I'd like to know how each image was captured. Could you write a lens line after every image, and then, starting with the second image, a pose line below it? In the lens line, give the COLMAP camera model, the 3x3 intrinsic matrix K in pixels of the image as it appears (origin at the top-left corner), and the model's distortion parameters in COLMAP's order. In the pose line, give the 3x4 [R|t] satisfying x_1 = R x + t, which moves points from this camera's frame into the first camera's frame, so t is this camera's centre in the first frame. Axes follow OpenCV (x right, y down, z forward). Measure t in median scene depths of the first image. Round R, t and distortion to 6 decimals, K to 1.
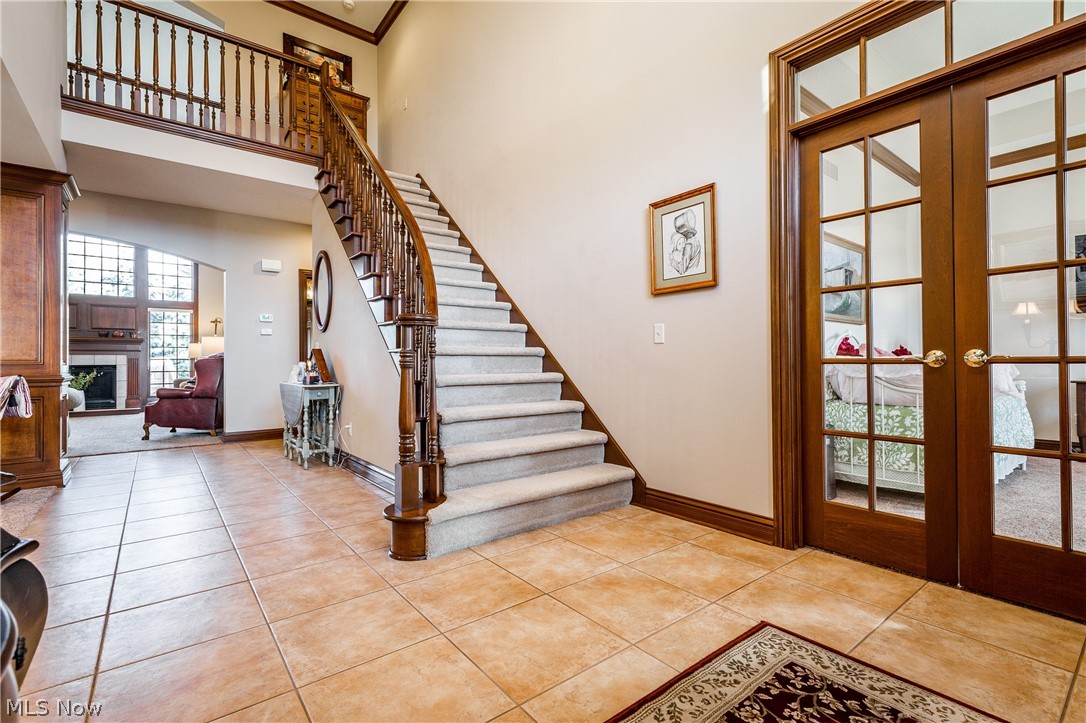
lens RADIAL K [[489.8, 0, 542.3], [0, 489.8, 360.9], [0, 0, 1]] dist [0.009415, -0.000685]
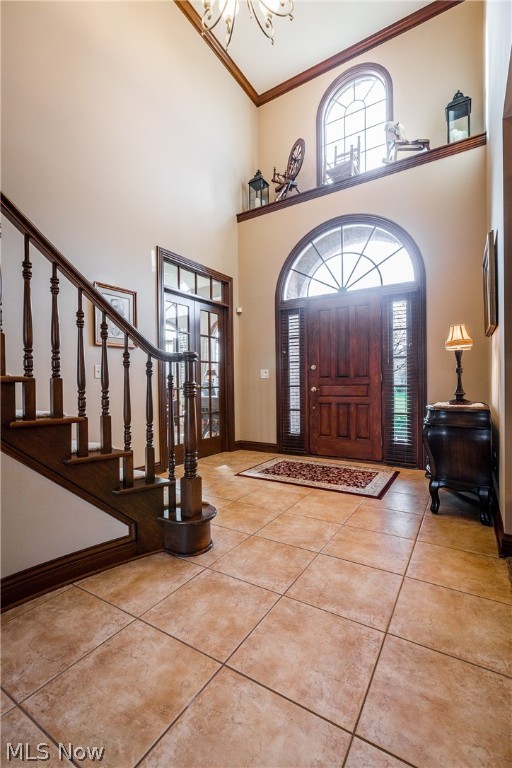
lens RADIAL K [[346.4, 0, 253.6], [0, 346.4, 384.2], [0, 0, 1]] dist [0.009415, -0.000685]
pose [[-0.344985, 0.007644, 0.938577, -1.444313], [0.008554, 0.999951, -0.005000, -0.012677], [-0.938569, 0.006304, -0.345034, 1.477228]]
